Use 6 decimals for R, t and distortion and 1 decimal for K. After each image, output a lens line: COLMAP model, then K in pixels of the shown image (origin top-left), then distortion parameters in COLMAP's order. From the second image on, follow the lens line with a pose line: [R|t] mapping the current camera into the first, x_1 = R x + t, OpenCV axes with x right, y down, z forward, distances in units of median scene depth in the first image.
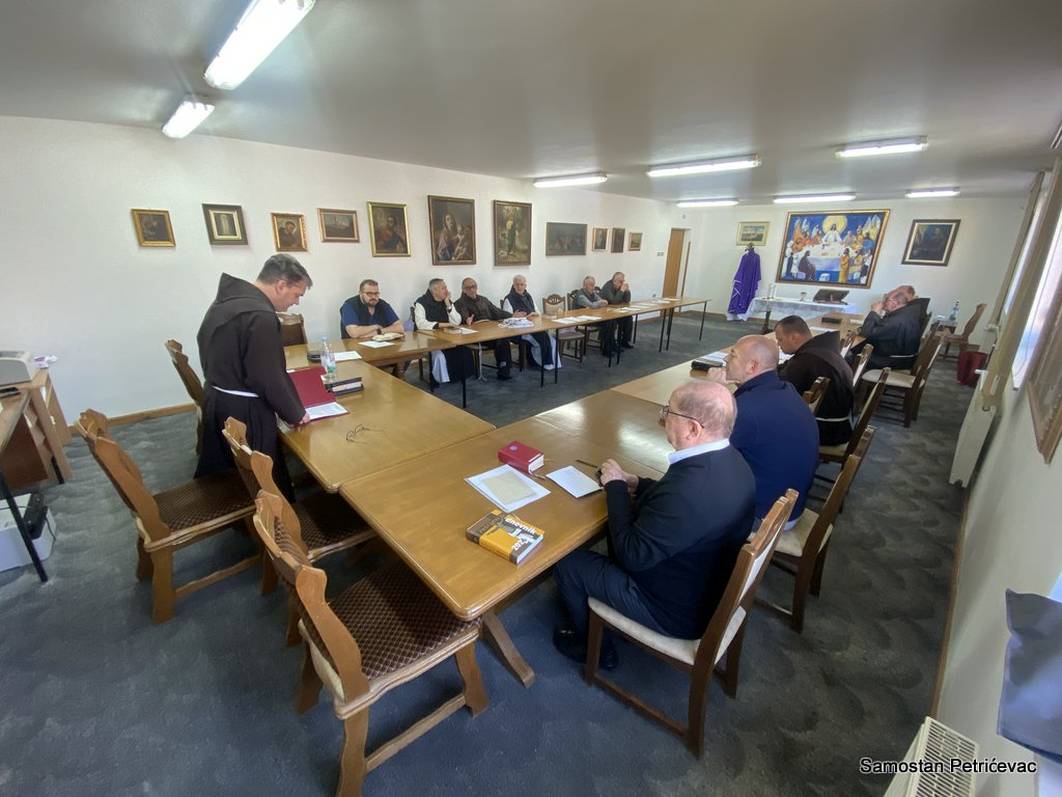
lens RADIAL K [[437.3, 0, 531.7], [0, 437.3, 389.7], [0, 0, 1]] dist [0.013590, -0.003182]
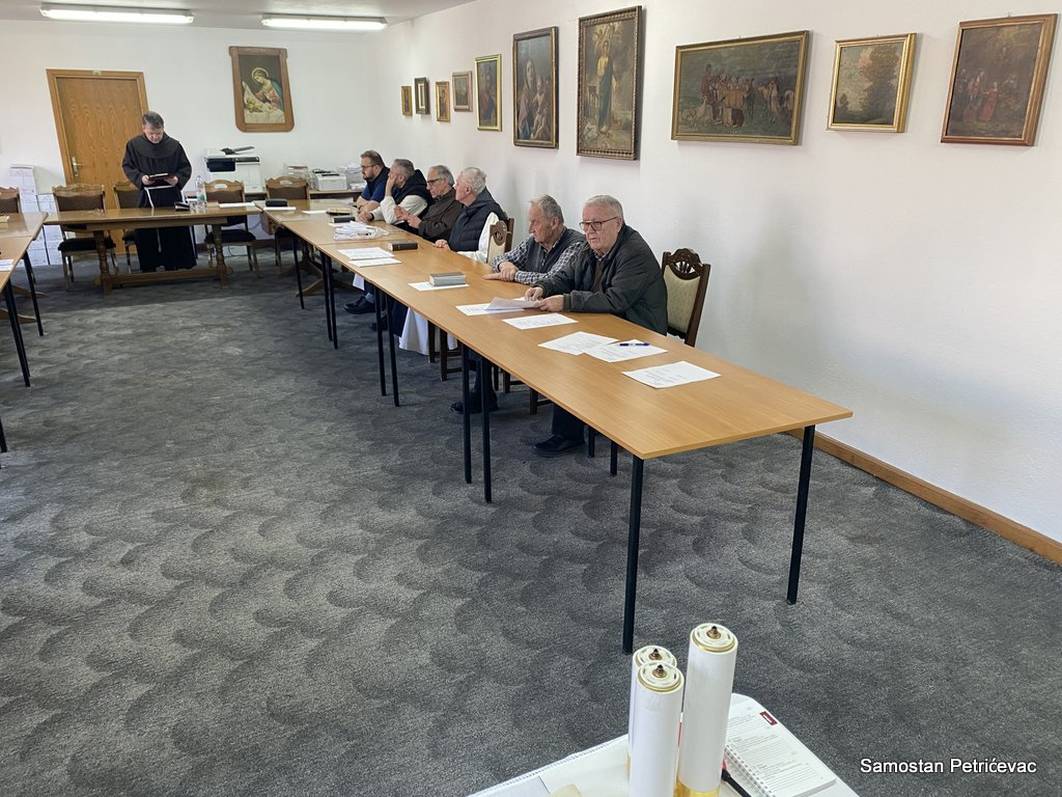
lens RADIAL K [[811.2, 0, 529.3], [0, 811.2, 393.5], [0, 0, 1]] dist [0.026587, -0.027182]
pose [[-0.291501, 0.297215, -0.909225, 0.685506], [-0.312202, 0.868895, 0.384124, -0.315175], [0.904189, 0.395834, -0.160493, 0.989159]]
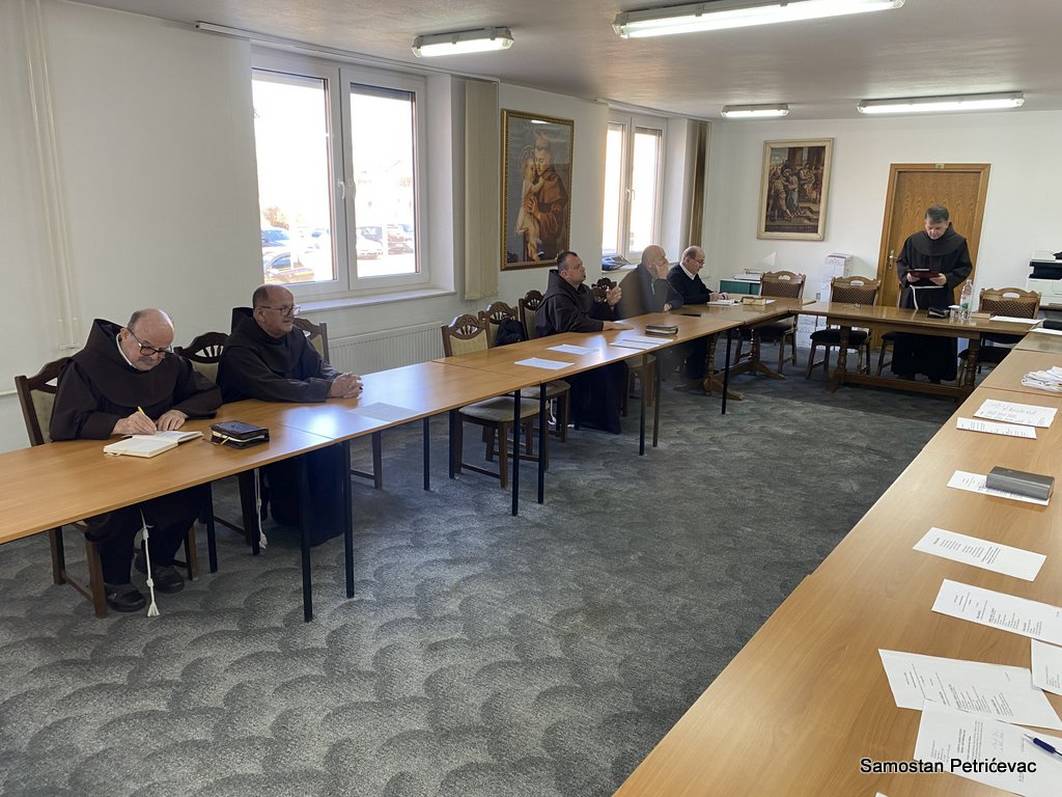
lens RADIAL K [[811.2, 0, 521.8], [0, 811.2, 391.7], [0, 0, 1]] dist [0.026587, -0.027182]
pose [[-0.982600, 0.010638, -0.185429, 0.436227], [-0.090461, 0.844532, 0.527809, -0.344919], [0.162215, 0.535399, -0.828875, 1.046346]]
